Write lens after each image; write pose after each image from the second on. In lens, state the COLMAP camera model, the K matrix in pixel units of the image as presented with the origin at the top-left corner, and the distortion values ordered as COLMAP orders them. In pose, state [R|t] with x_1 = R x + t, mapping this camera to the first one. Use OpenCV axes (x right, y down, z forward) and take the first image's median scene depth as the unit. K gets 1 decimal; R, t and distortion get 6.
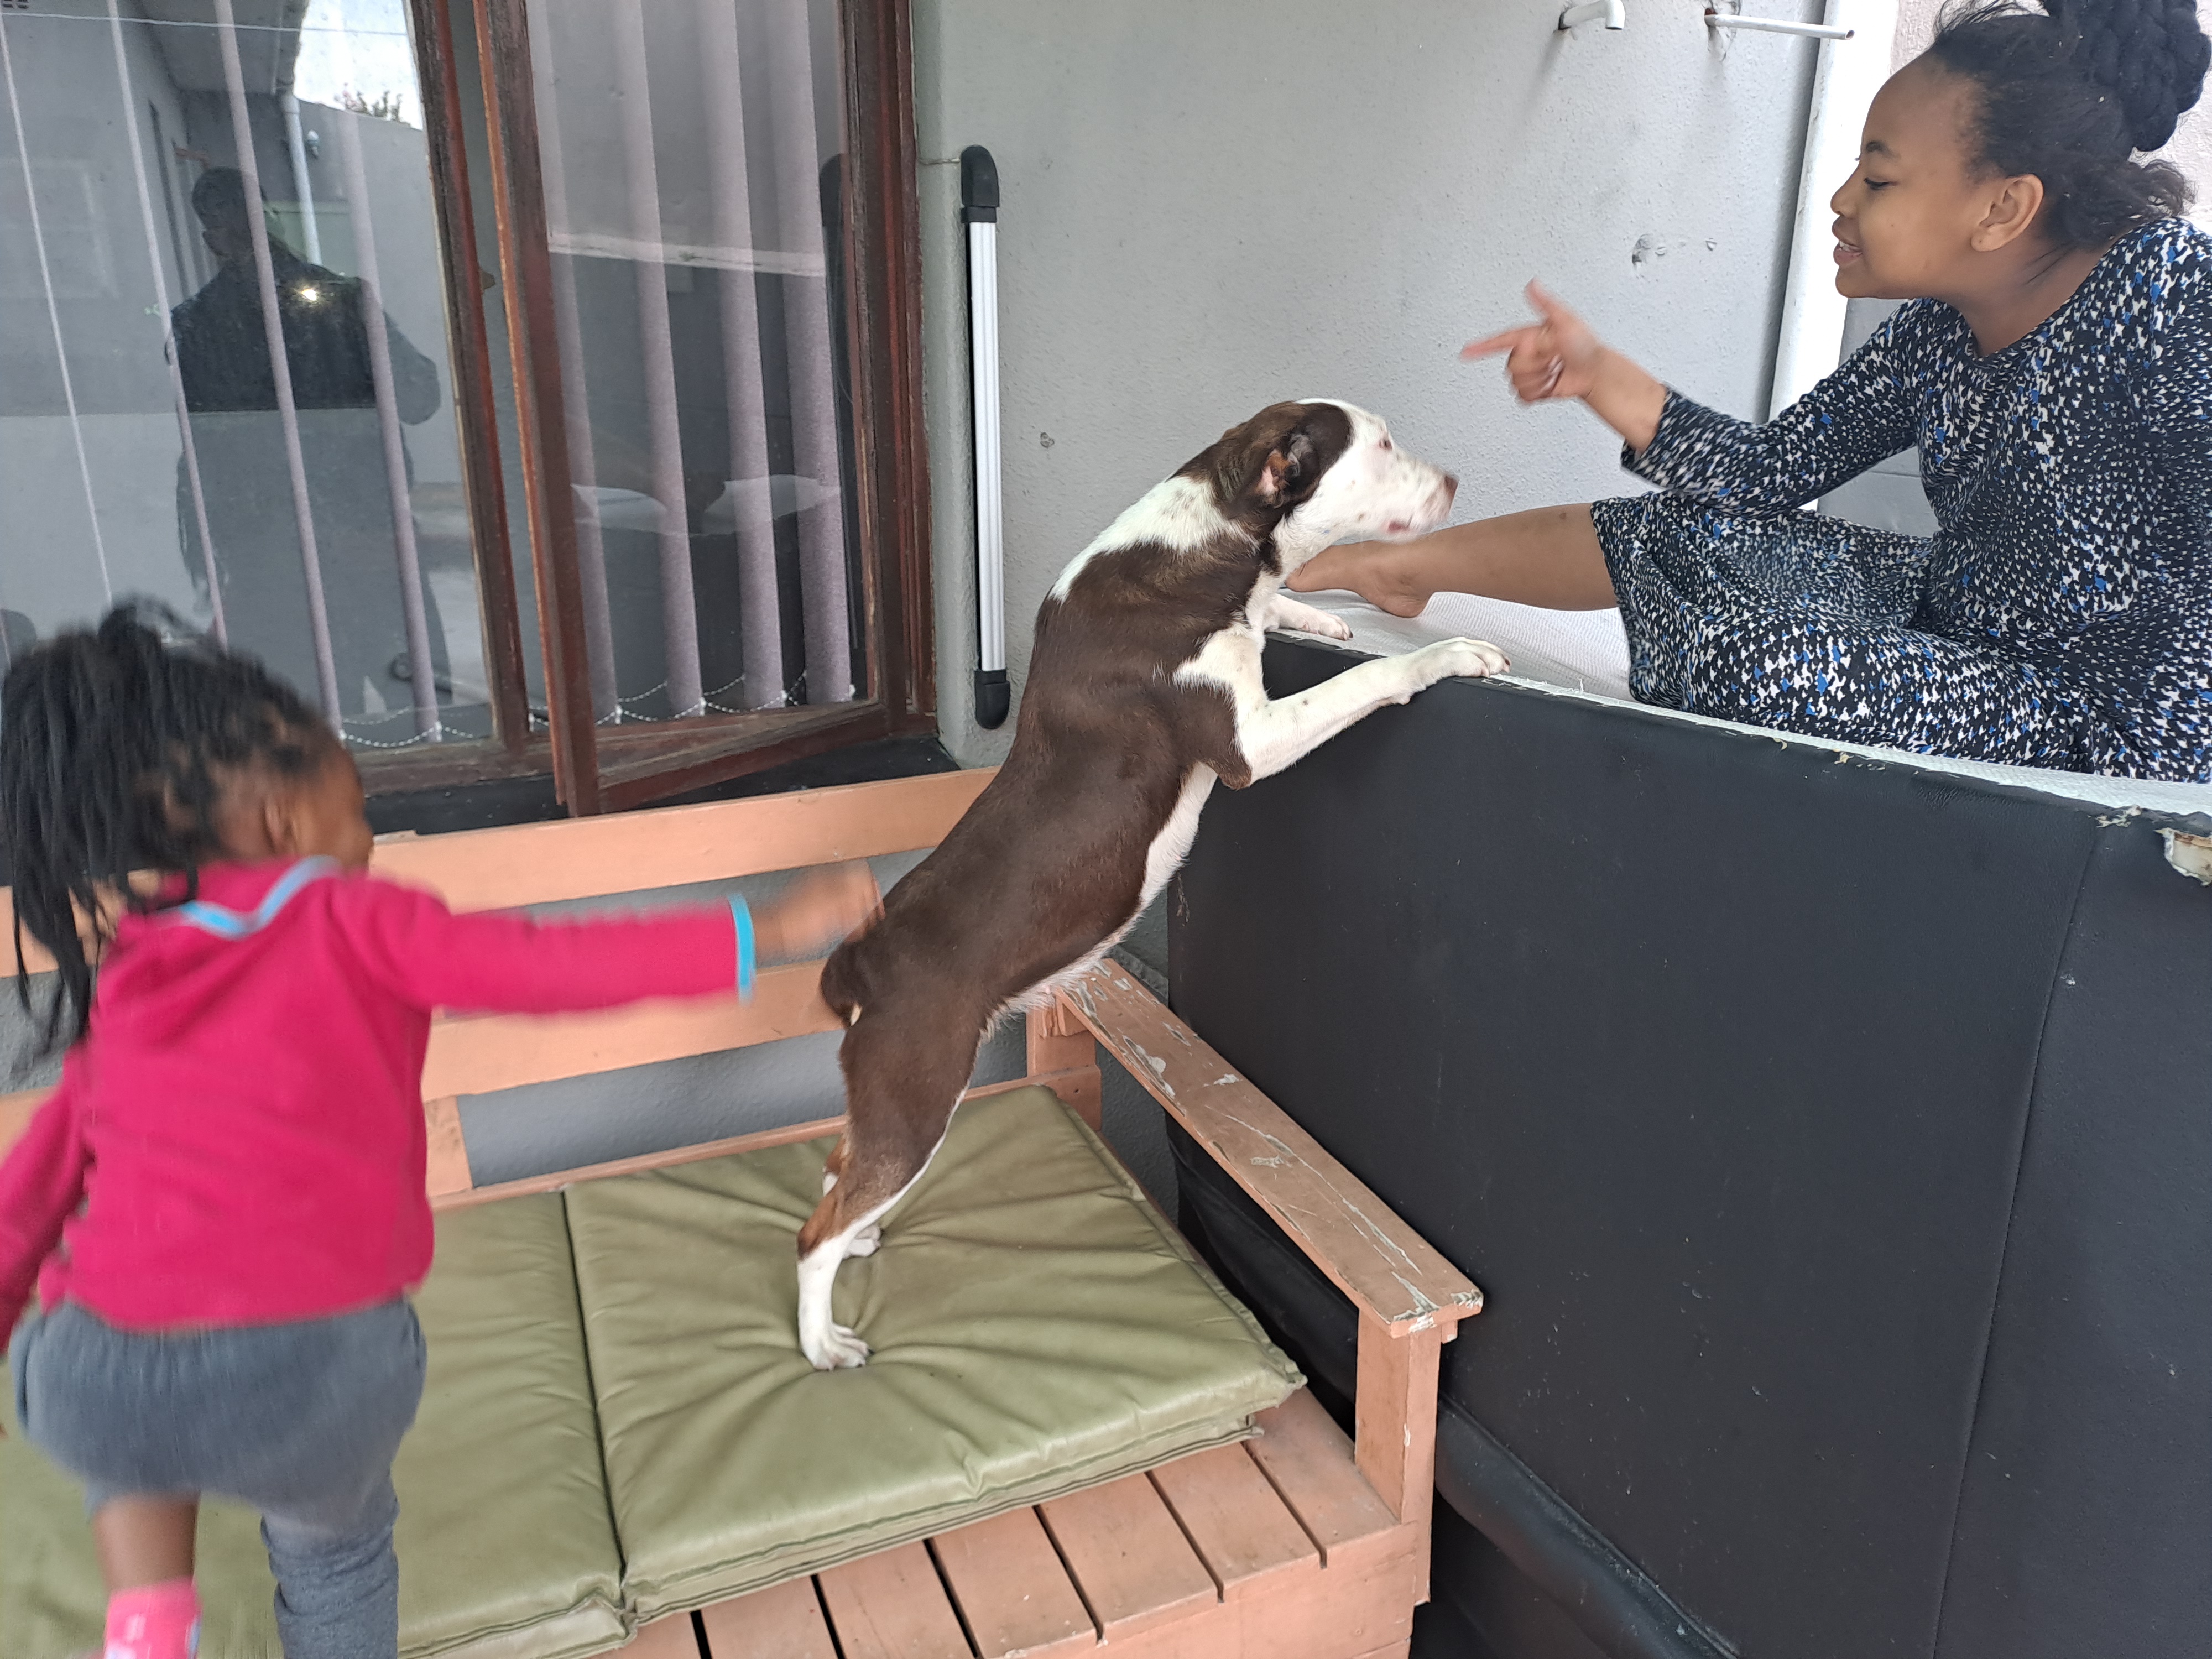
lens RADIAL K [[1619.7, 0, 1106.0], [0, 1619.7, 829.5], [0, 0, 1]] dist [0.135494, -0.182181]
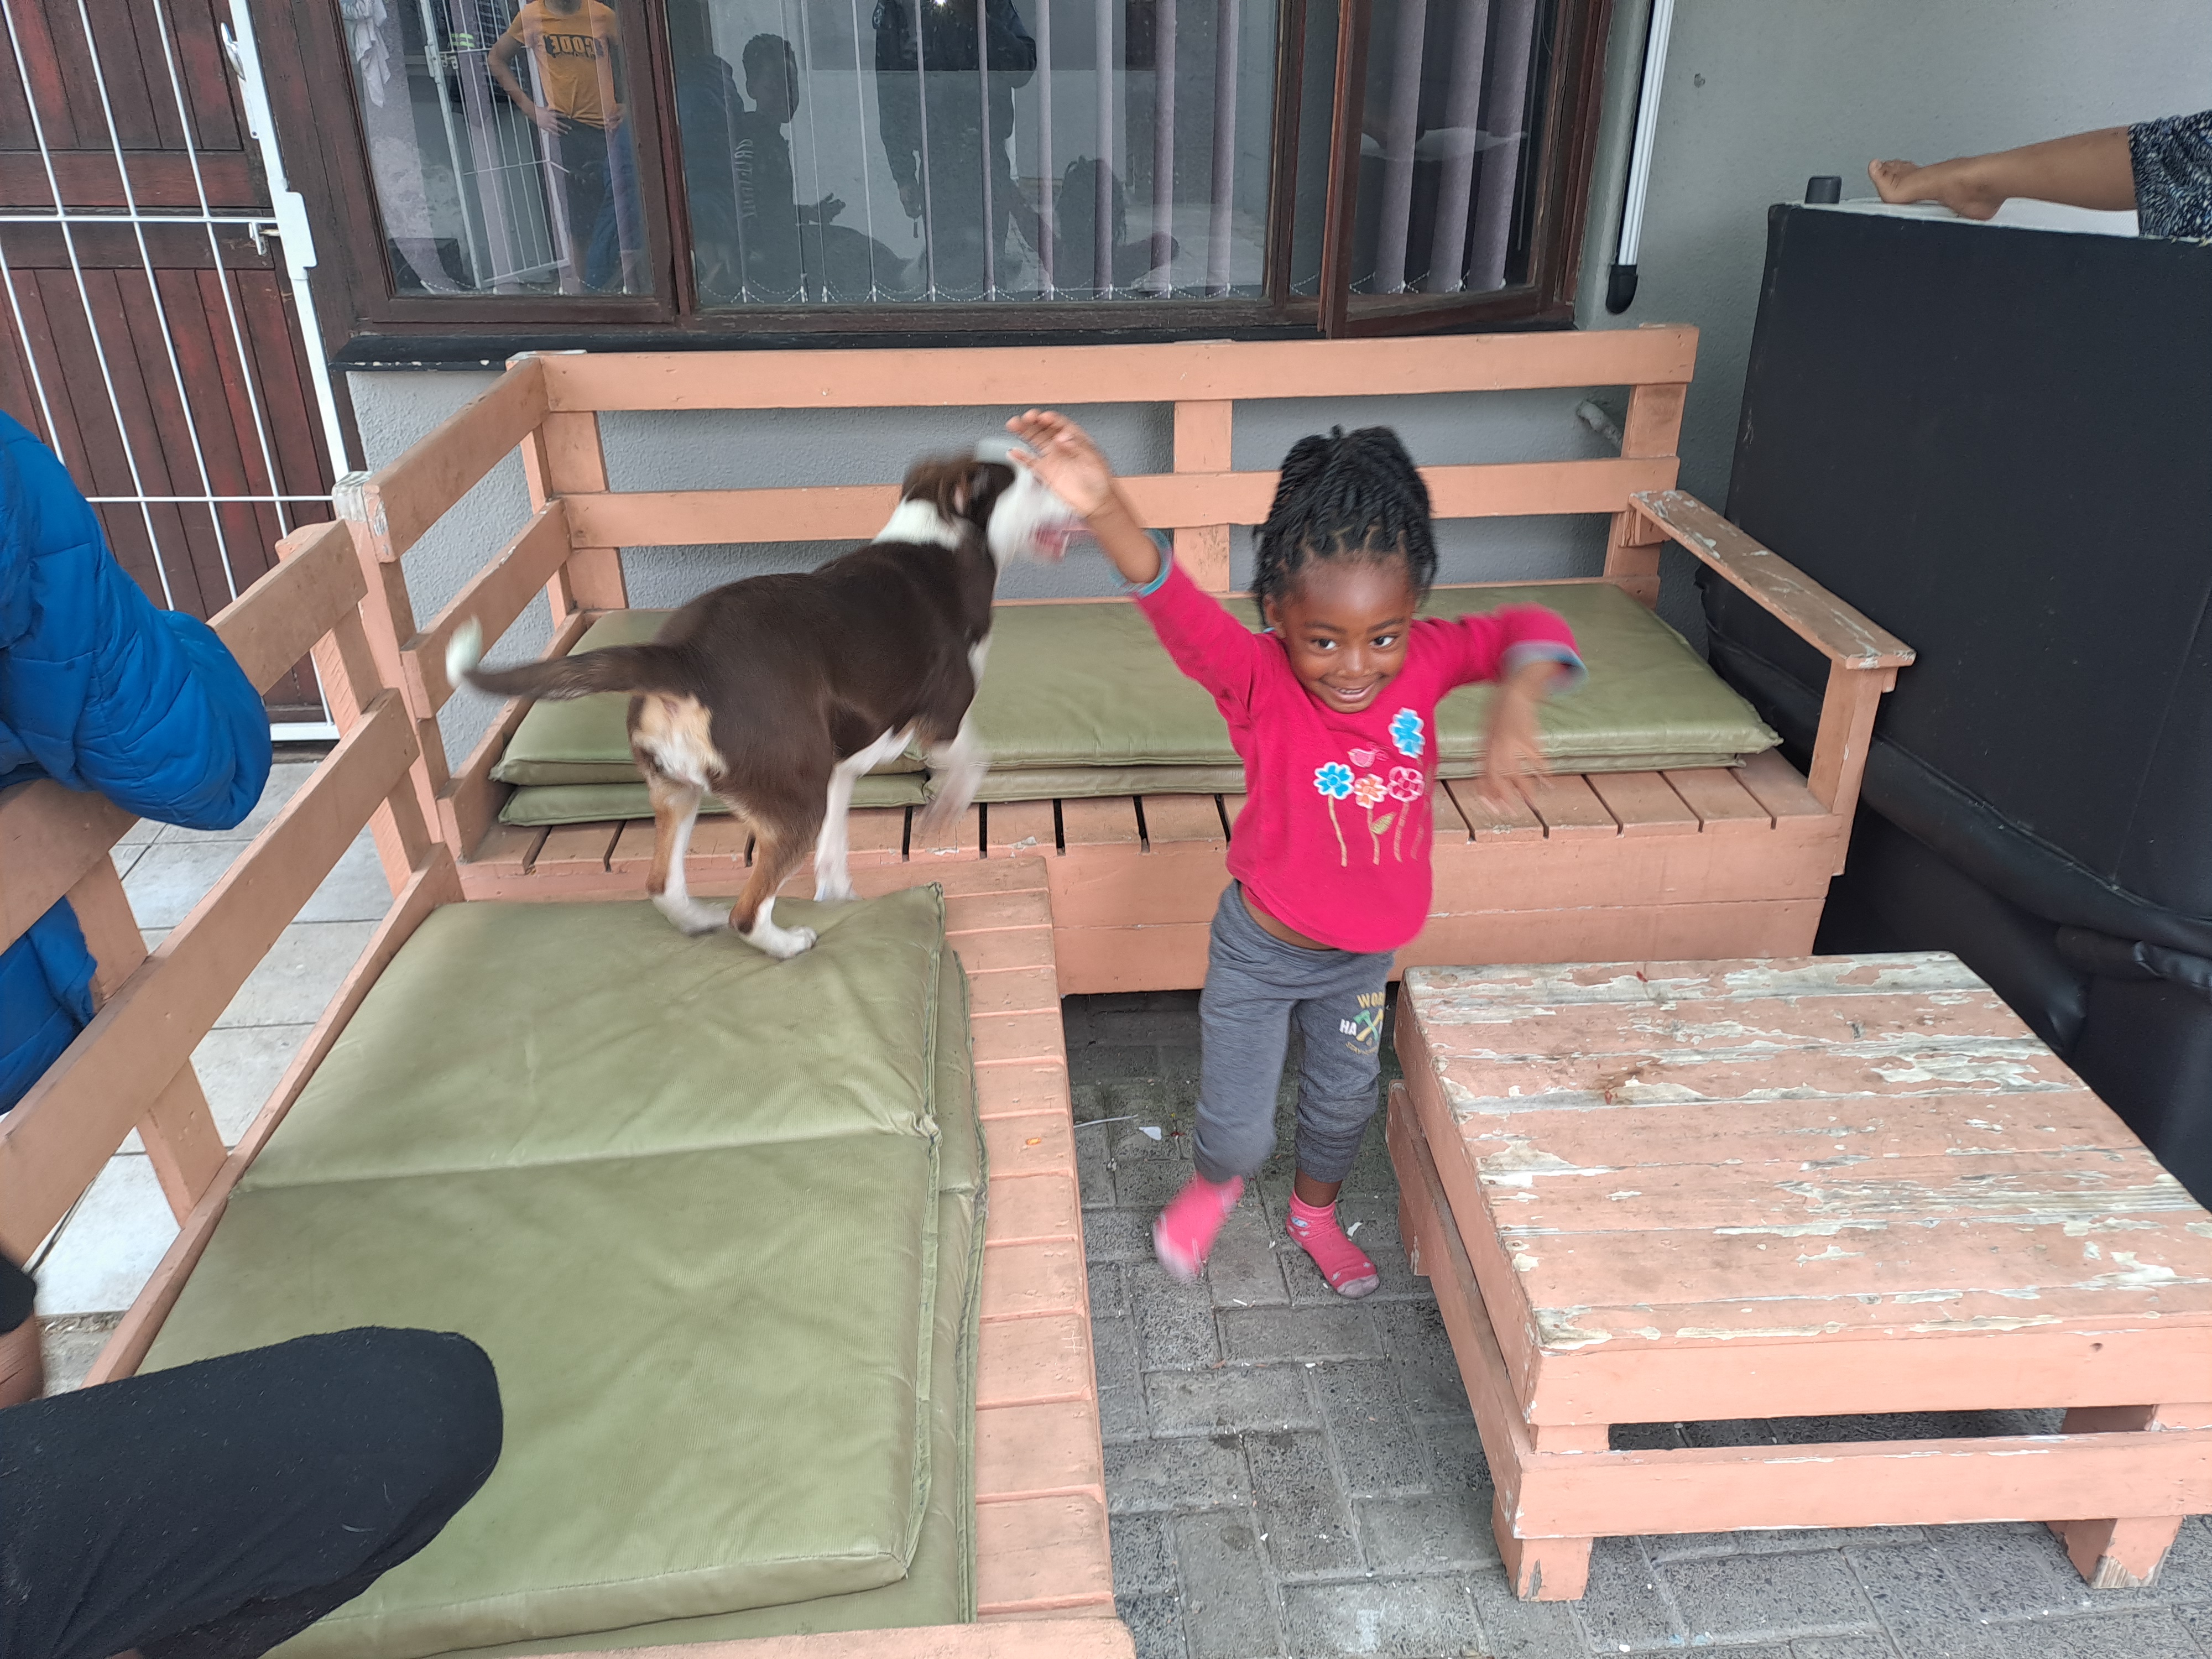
lens RADIAL K [[1647.4, 0, 1106.0], [0, 1647.4, 829.5], [0, 0, 1]] dist [0.069052, -0.051767]
pose [[0.944168, 0.150783, -0.292937, -0.003106], [-0.105238, 0.980573, 0.165535, 0.230709], [0.312205, -0.125464, 0.941693, -0.631912]]
